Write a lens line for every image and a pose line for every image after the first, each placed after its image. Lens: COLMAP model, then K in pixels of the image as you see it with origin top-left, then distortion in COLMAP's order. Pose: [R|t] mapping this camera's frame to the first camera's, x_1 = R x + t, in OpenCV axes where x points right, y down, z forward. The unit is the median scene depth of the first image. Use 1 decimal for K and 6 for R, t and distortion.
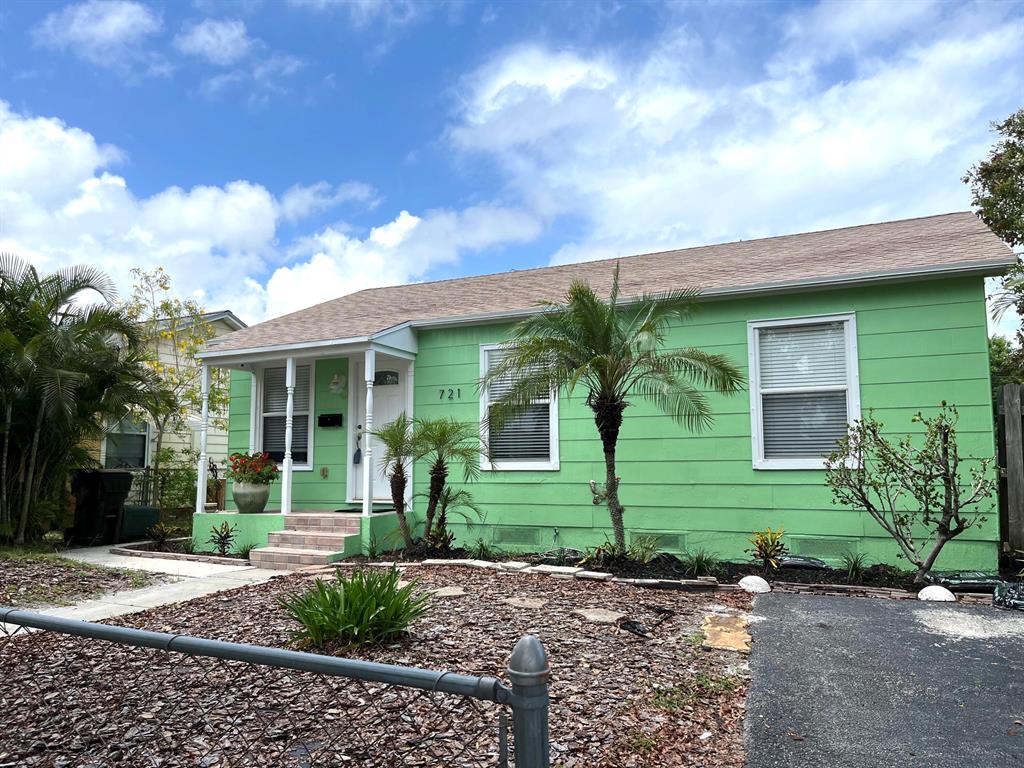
lens RADIAL K [[784.7, 0, 512.0], [0, 784.7, 384.0], [0, 0, 1]] dist [0.070087, -0.078997]
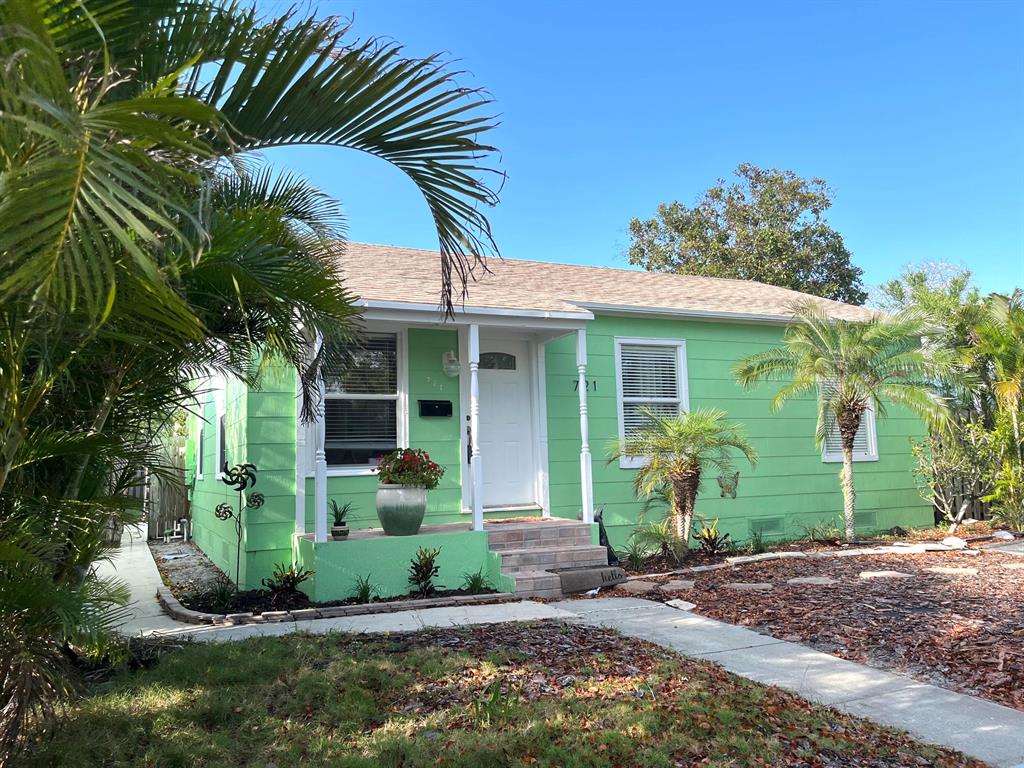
lens RADIAL K [[784.7, 0, 512.0], [0, 784.7, 384.0], [0, 0, 1]] dist [0.070087, -0.078997]
pose [[0.636149, 0.065042, 0.768820, -0.781721], [-0.057290, 0.997672, -0.036999, 0.046244], [-0.769436, -0.020509, 0.638394, 0.451478]]
